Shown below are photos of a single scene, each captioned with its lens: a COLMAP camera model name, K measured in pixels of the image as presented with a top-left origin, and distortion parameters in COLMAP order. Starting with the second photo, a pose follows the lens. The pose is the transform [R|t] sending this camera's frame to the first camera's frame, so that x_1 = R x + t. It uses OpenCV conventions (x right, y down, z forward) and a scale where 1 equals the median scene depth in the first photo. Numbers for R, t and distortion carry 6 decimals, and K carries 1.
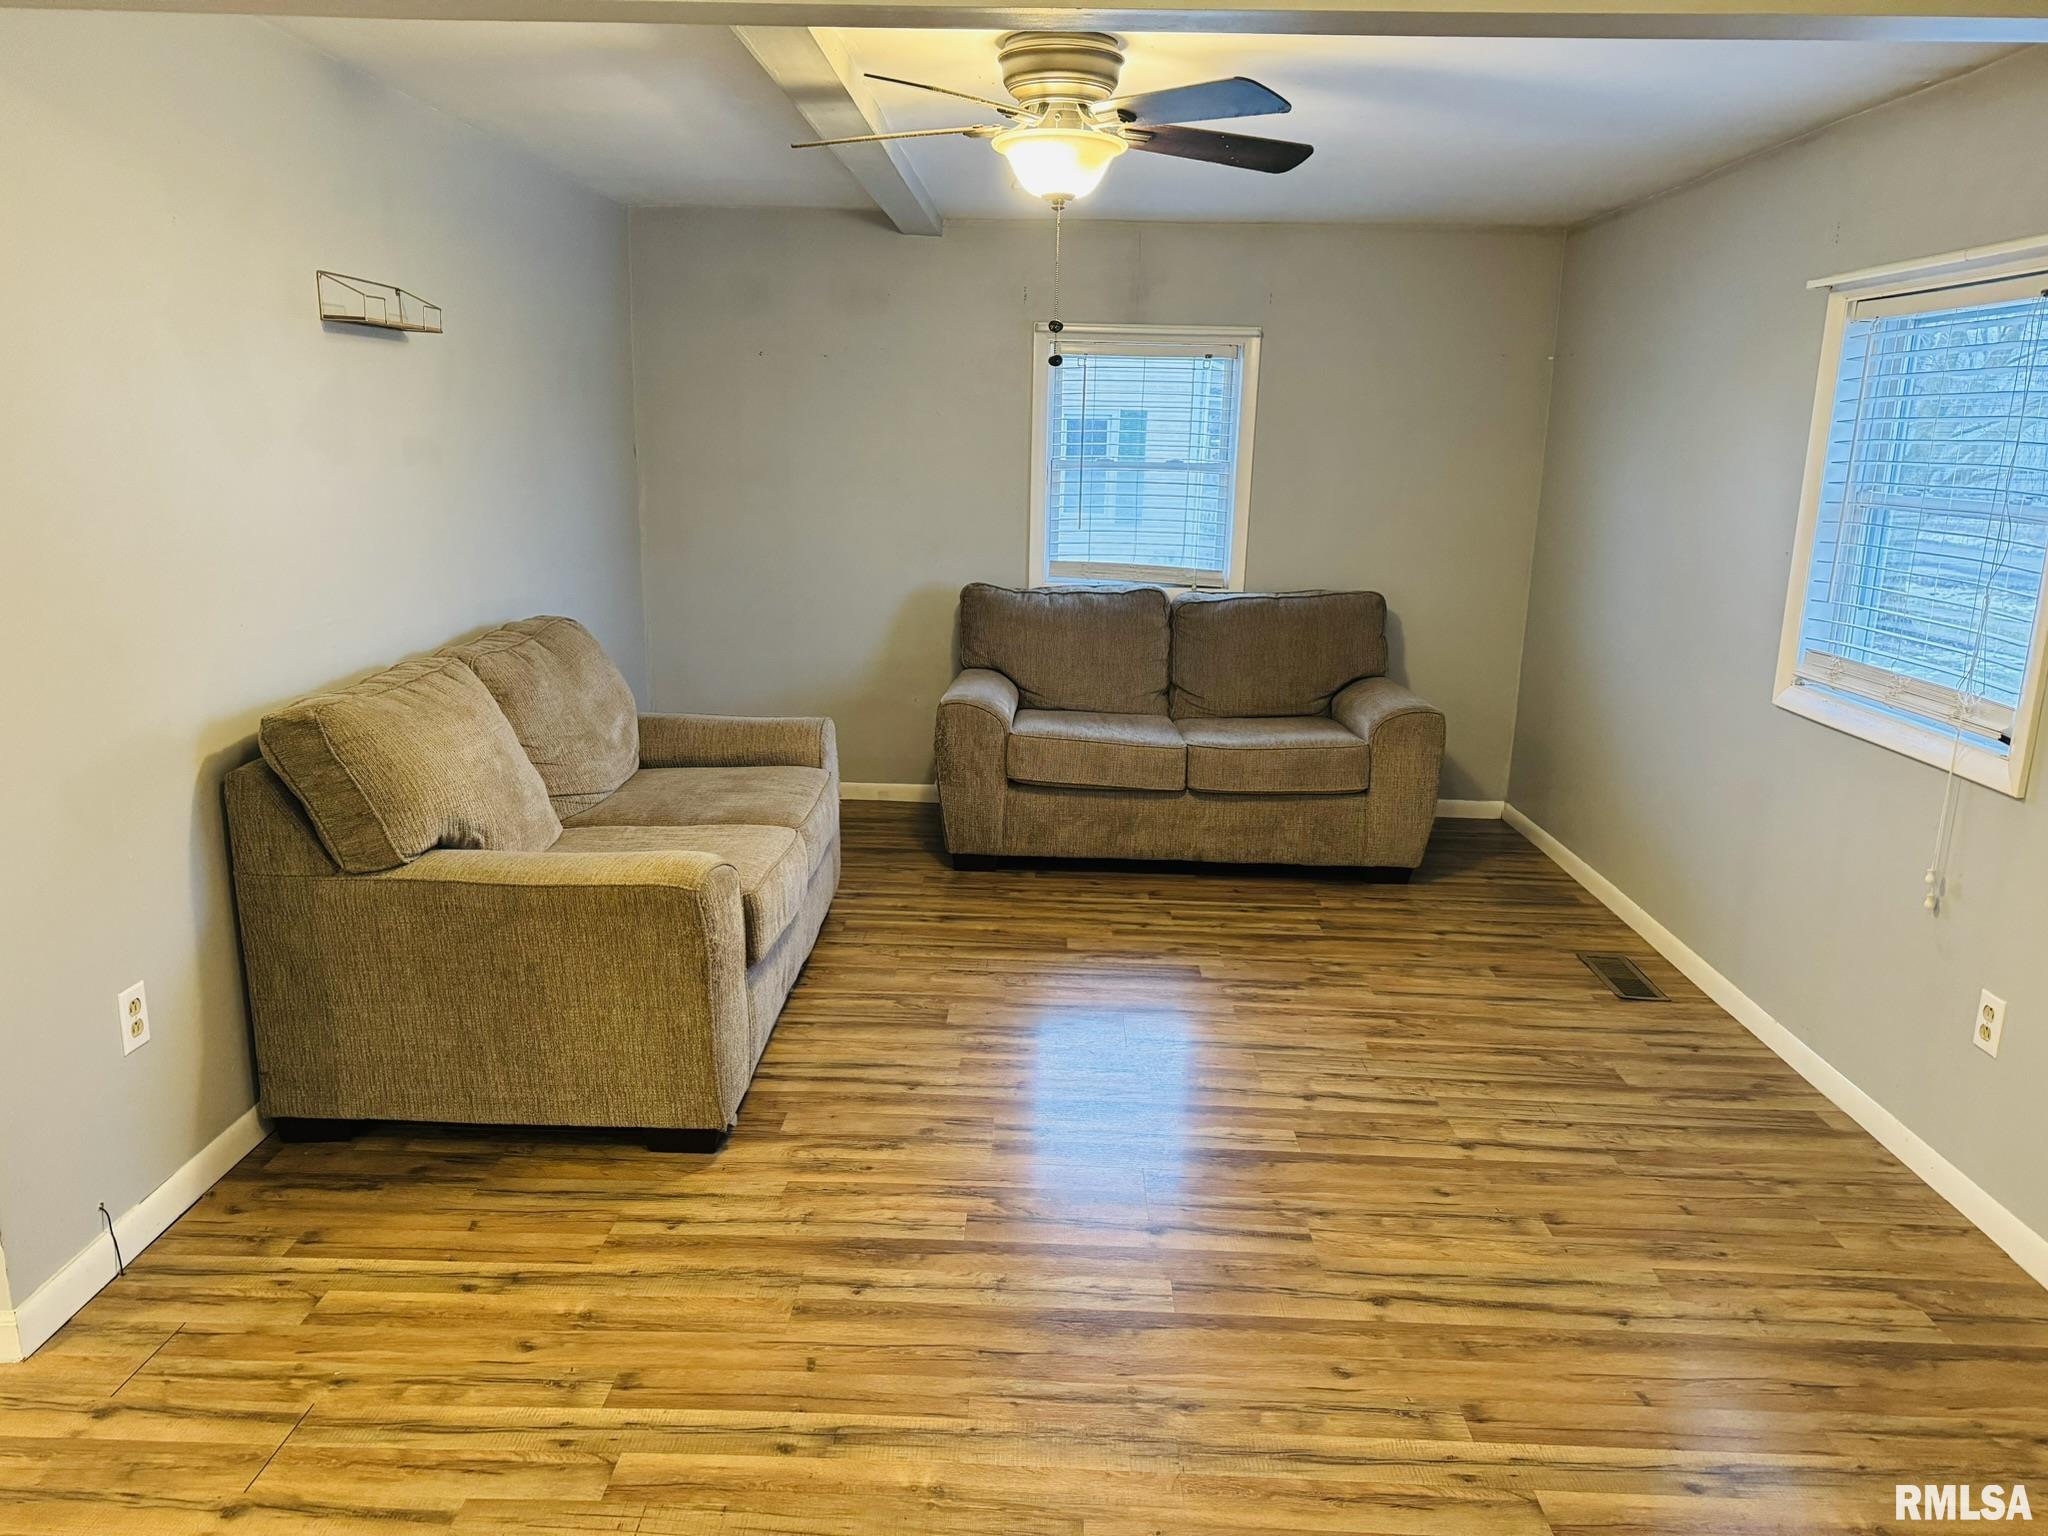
lens RADIAL K [[1401.3, 0, 1089.2], [0, 1401.3, 767.9], [0, 0, 1]] dist [0.106475, -0.145521]
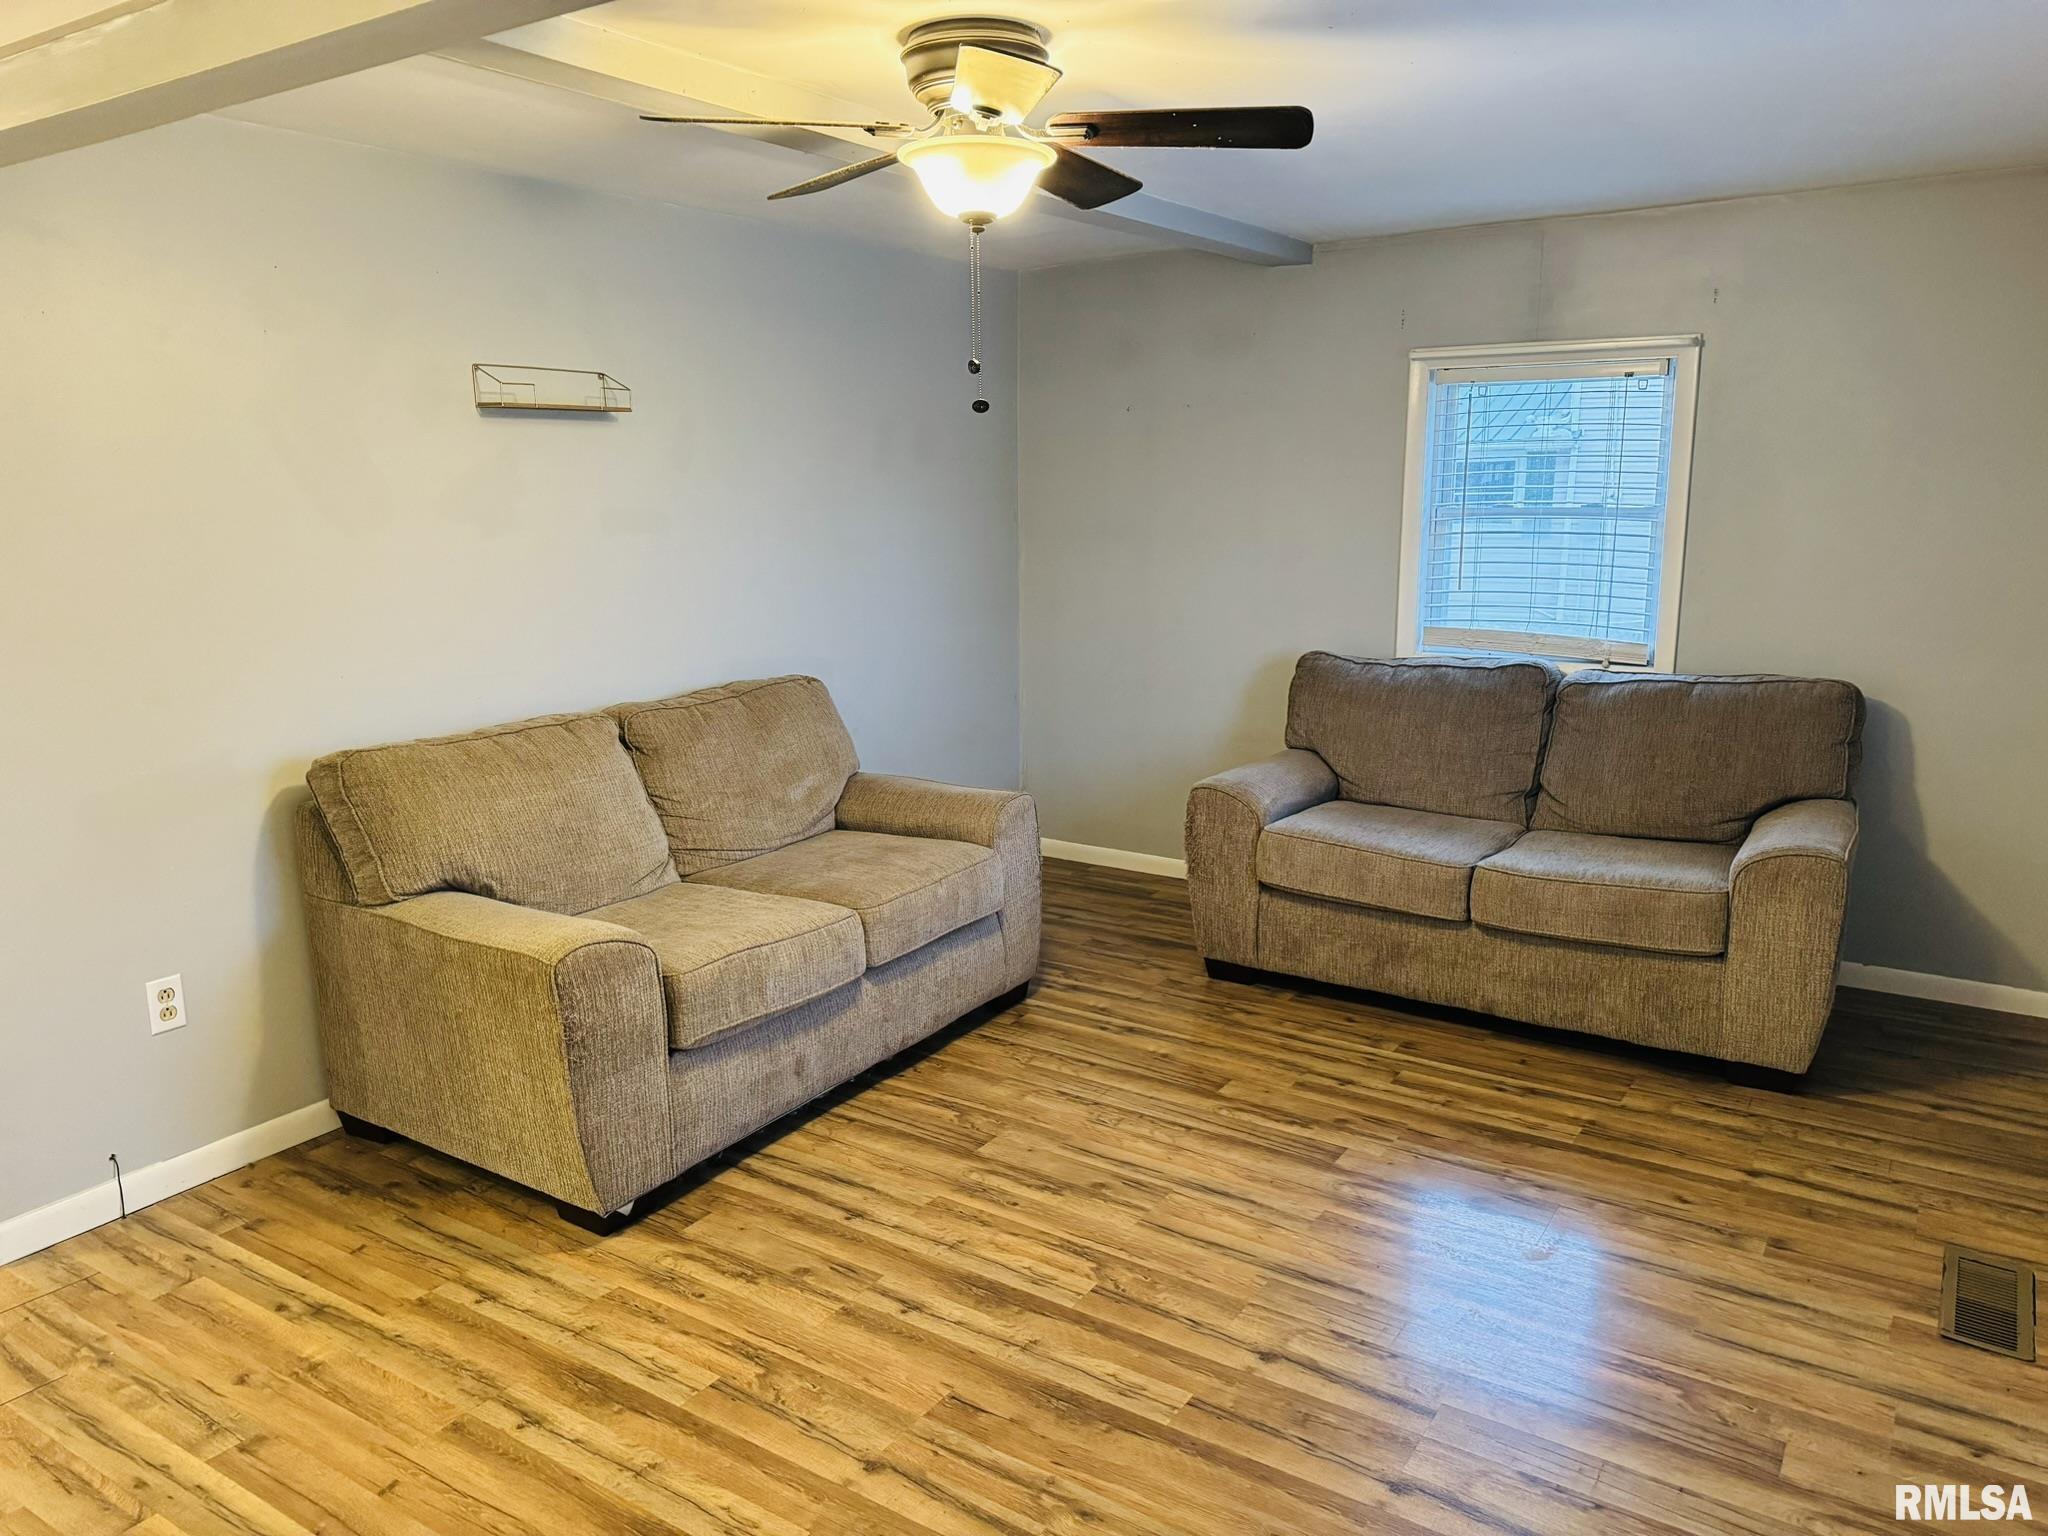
lens RADIAL K [[1461.9, 0, 1024.0], [0, 1461.9, 768.0], [0, 0, 1]] dist [0.038043, -0.047656]
pose [[0.848165, 0.077016, -0.524103, 0.311034], [-0.095607, 0.995383, -0.008453, -0.043241], [0.521033, 0.057277, 0.851613, 0.176066]]
